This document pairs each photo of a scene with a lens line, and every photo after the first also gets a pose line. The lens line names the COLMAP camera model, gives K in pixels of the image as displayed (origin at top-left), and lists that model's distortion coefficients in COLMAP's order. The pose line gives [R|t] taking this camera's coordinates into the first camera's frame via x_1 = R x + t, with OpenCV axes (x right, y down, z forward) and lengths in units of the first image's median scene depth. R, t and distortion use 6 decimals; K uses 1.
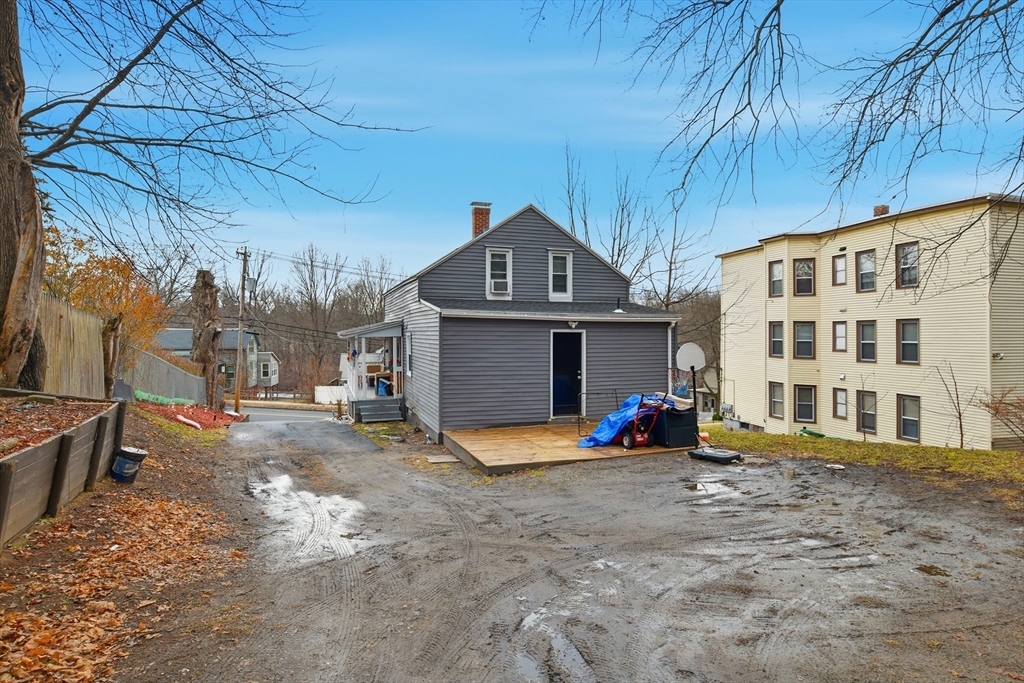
lens RADIAL K [[568.5, 0, 513.8], [0, 568.5, 339.5], [0, 0, 1]] dist [-0.016168, 0.002700]
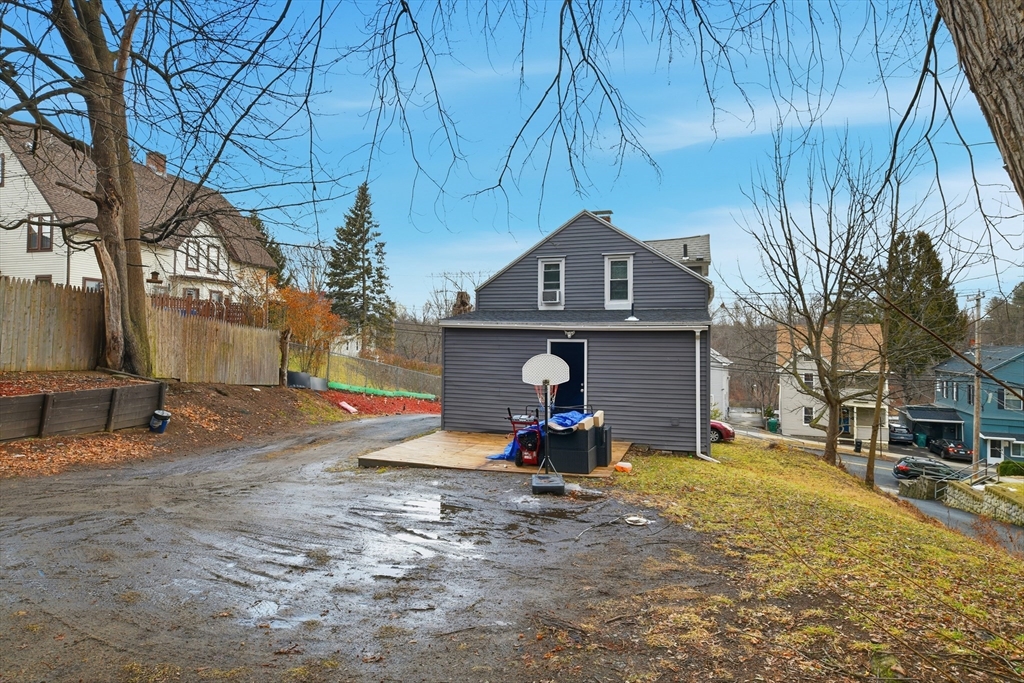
lens RADIAL K [[568.5, 0, 536.4], [0, 568.5, 339.7], [0, 0, 1]] dist [-0.016168, 0.002700]
pose [[0.789192, 0.002316, -0.614142, 0.635682], [-0.014442, 0.999786, -0.014787, -0.002084], [0.613976, 0.020539, 0.789057, 0.215777]]
